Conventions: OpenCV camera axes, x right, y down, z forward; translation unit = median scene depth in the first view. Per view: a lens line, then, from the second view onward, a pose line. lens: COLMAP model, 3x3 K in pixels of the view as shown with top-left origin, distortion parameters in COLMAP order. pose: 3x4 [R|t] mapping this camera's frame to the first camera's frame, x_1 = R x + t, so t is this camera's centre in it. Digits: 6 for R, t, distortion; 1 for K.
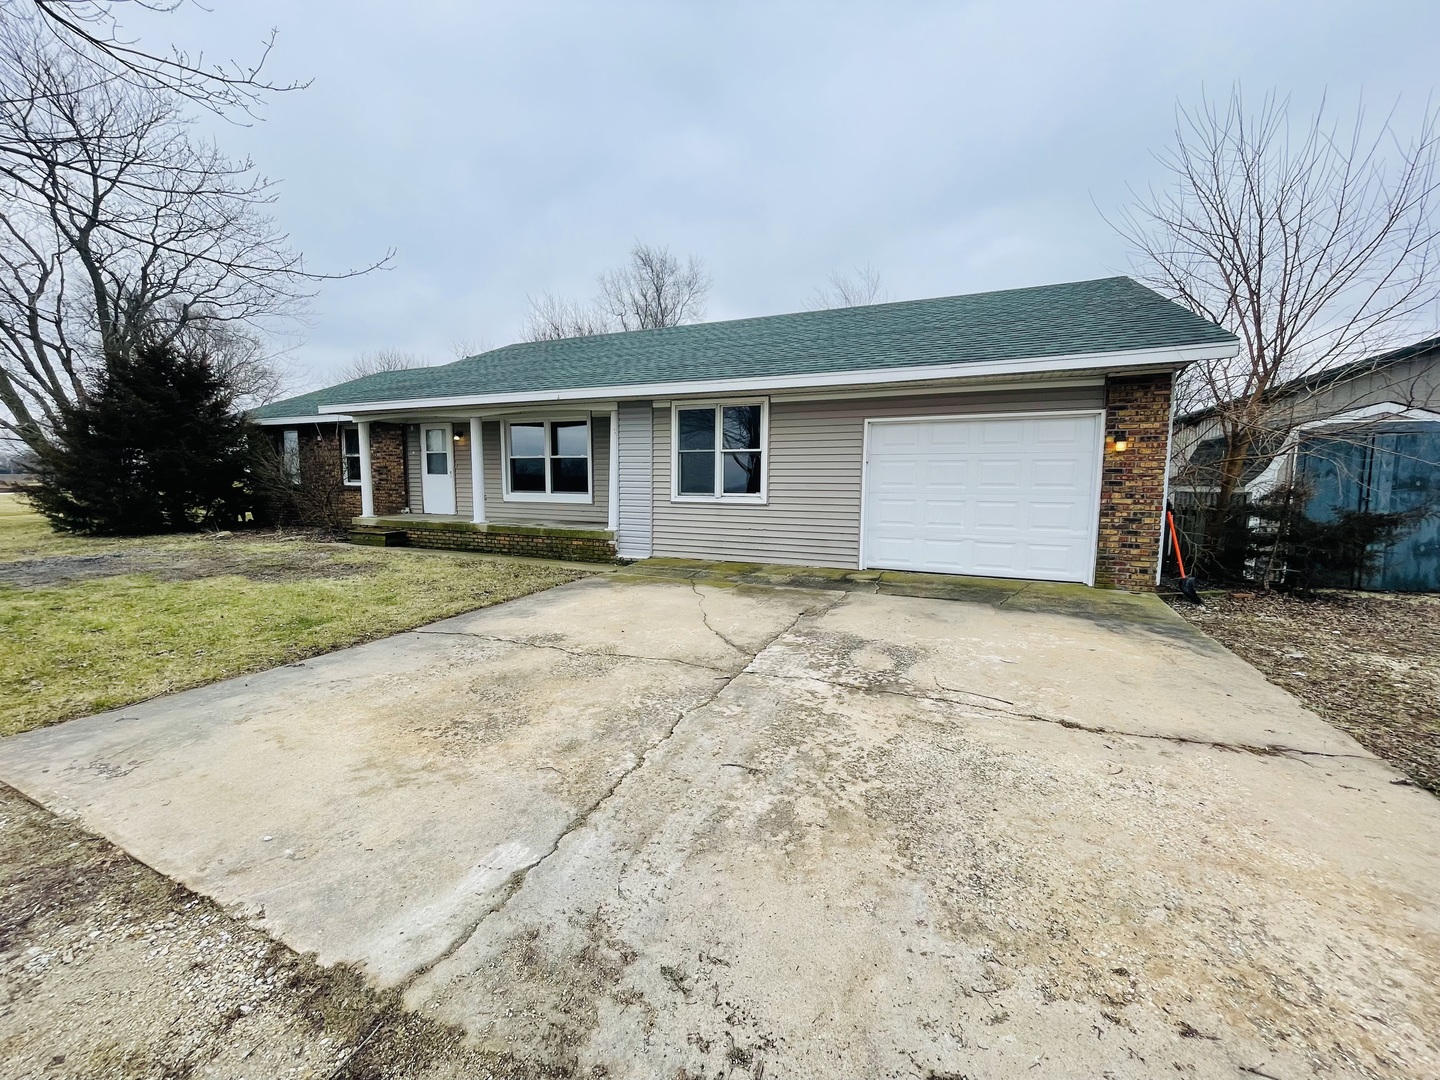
lens RADIAL K [[589.2, 0, 709.1], [0, 589.2, 538.8], [0, 0, 1]] dist [-0.003391, 0.000051]
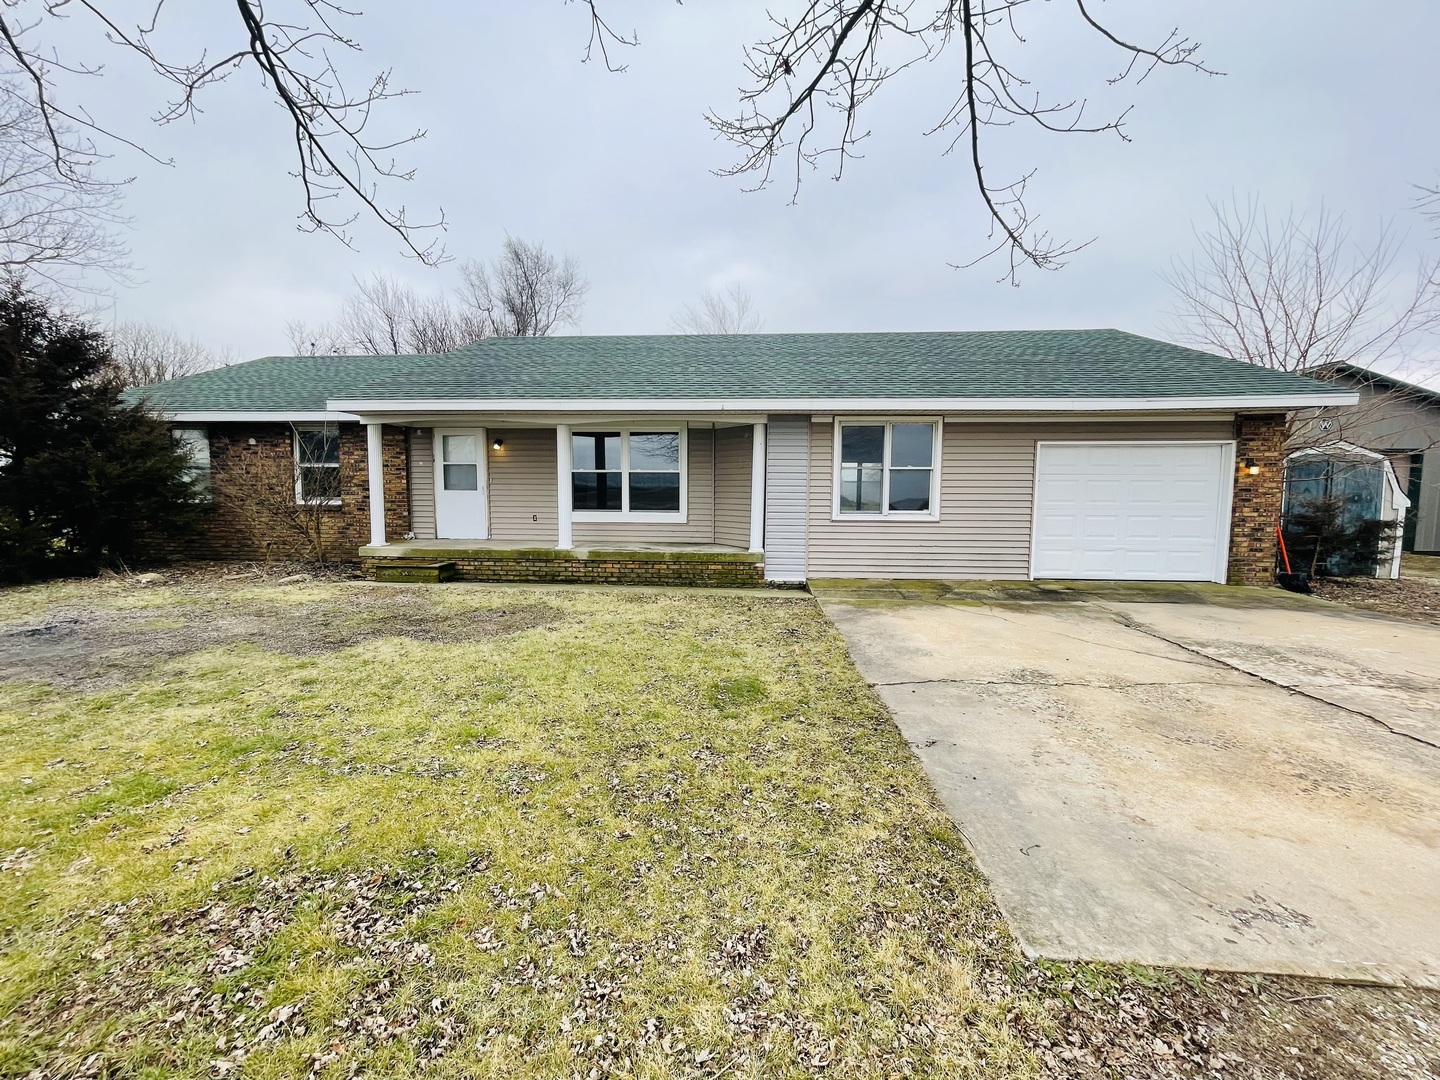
lens RADIAL K [[589.2, 0, 709.1], [0, 589.2, 538.8], [0, 0, 1]] dist [-0.003391, 0.000051]
pose [[0.940046, -0.030439, 0.339686, -0.611030], [0.036070, 0.999296, -0.010275, -0.031383], [-0.339135, 0.021912, 0.940483, 0.170278]]
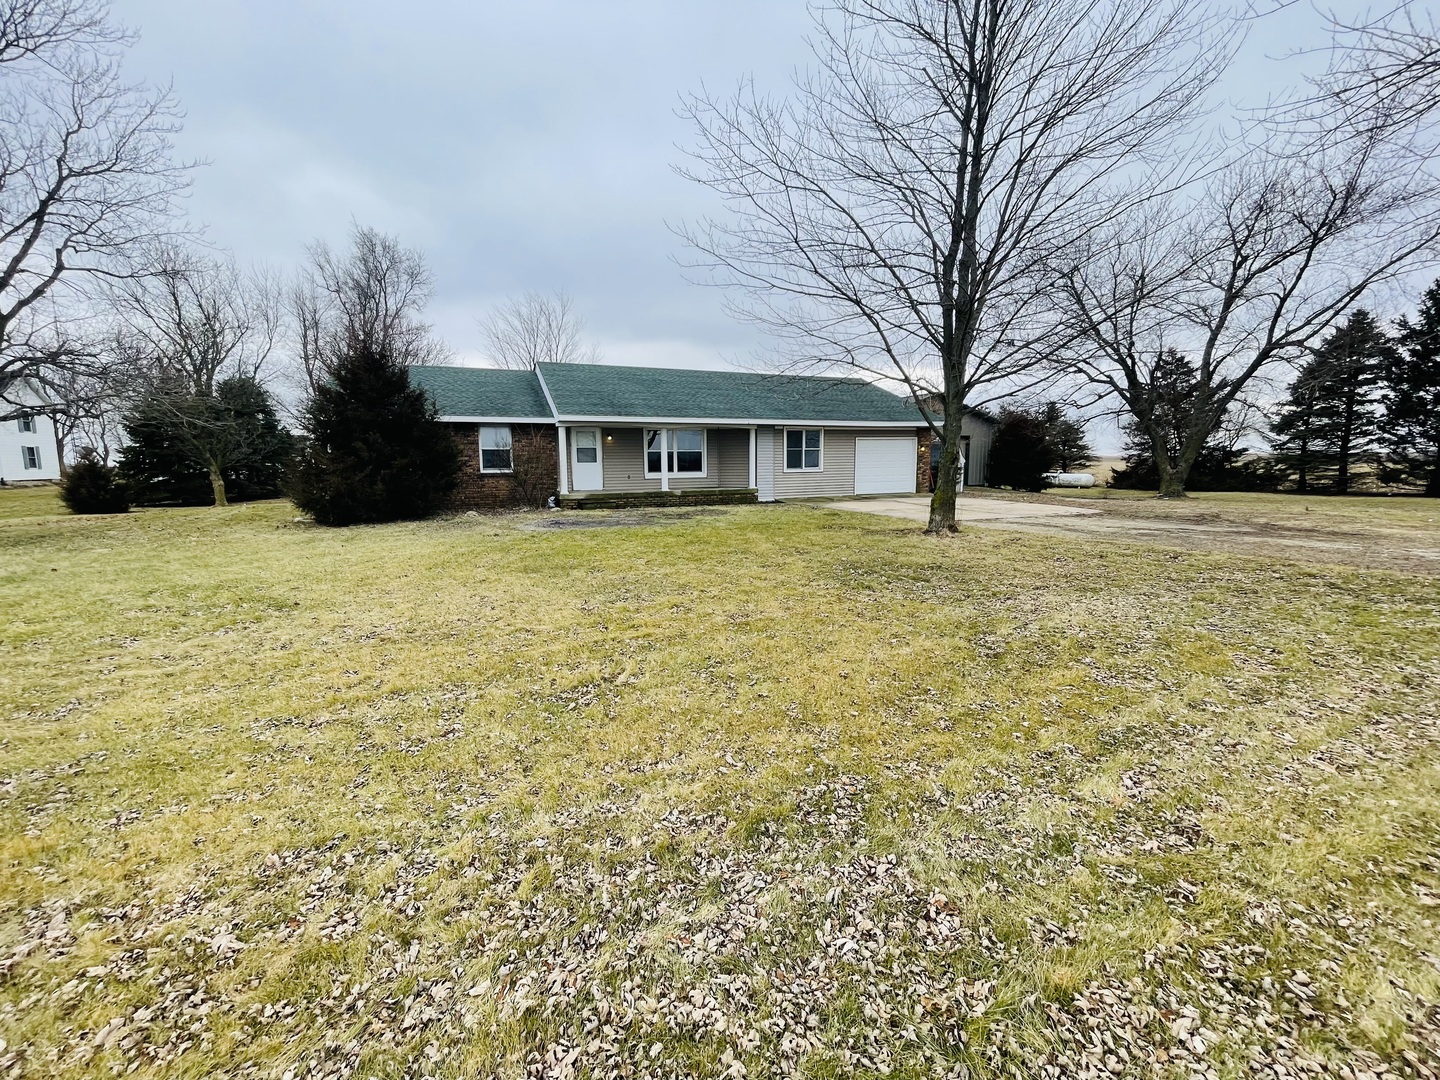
lens RADIAL K [[589.2, 0, 709.1], [0, 589.2, 538.8], [0, 0, 1]] dist [-0.003391, 0.000051]
pose [[0.687173, -0.109527, 0.718190, -1.920101], [0.091033, 0.993760, 0.064451, 0.014819], [-0.720767, 0.021090, 0.692856, -0.306644]]
